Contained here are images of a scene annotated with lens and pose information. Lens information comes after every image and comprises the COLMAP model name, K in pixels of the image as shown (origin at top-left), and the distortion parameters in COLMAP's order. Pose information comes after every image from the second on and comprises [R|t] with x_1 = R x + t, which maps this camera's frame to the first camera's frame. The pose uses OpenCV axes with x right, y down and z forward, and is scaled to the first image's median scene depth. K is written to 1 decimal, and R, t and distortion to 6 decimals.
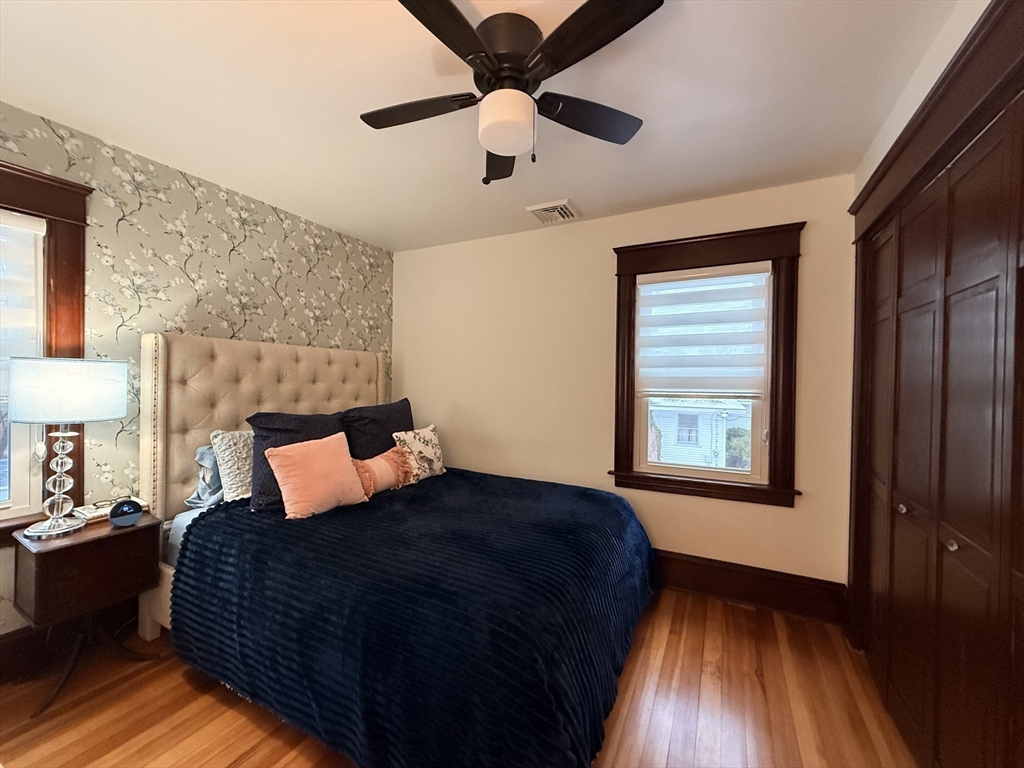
lens RADIAL K [[405.5, 0, 507.9], [0, 405.5, 384.6], [0, 0, 1]] dist [-0.000181, -0.000053]
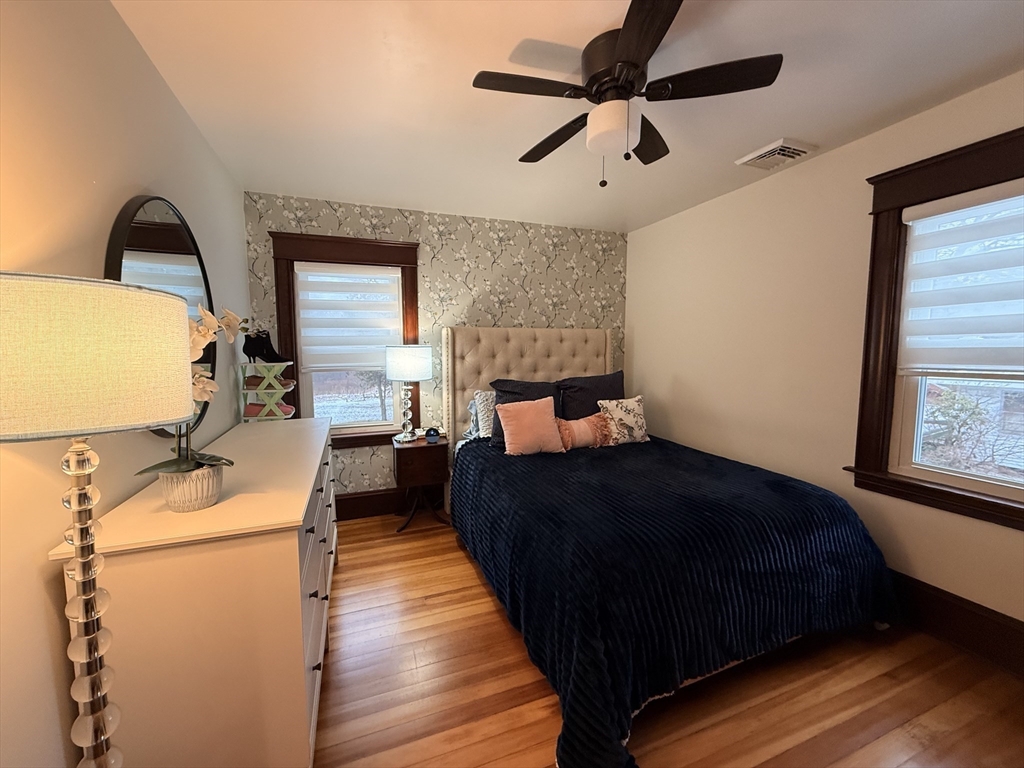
lens RADIAL K [[405.5, 0, 507.9], [0, 405.5, 384.6], [0, 0, 1]] dist [-0.000181, -0.000053]
pose [[0.749203, 0.042798, -0.660957, 0.328390], [0.007199, 0.997325, 0.072738, -0.014474], [0.662302, -0.059254, 0.746891, -0.041937]]
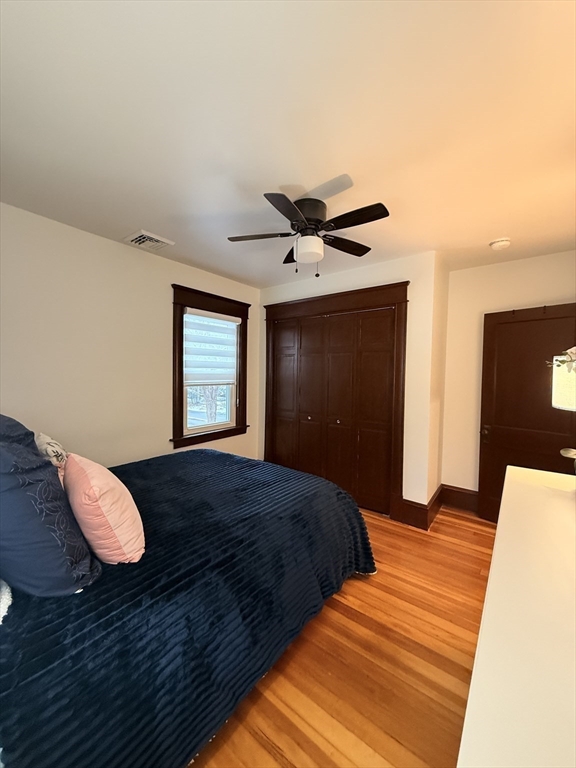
lens RADIAL K [[304.1, 0, 287.0], [0, 304.1, 380.8], [0, 0, 1]] dist [-0.000181, -0.000053]
pose [[0.170655, -0.031027, 0.984842, -0.877638], [0.002247, 0.999514, 0.031100, -0.031903], [-0.985328, -0.003095, 0.170642, 0.500924]]
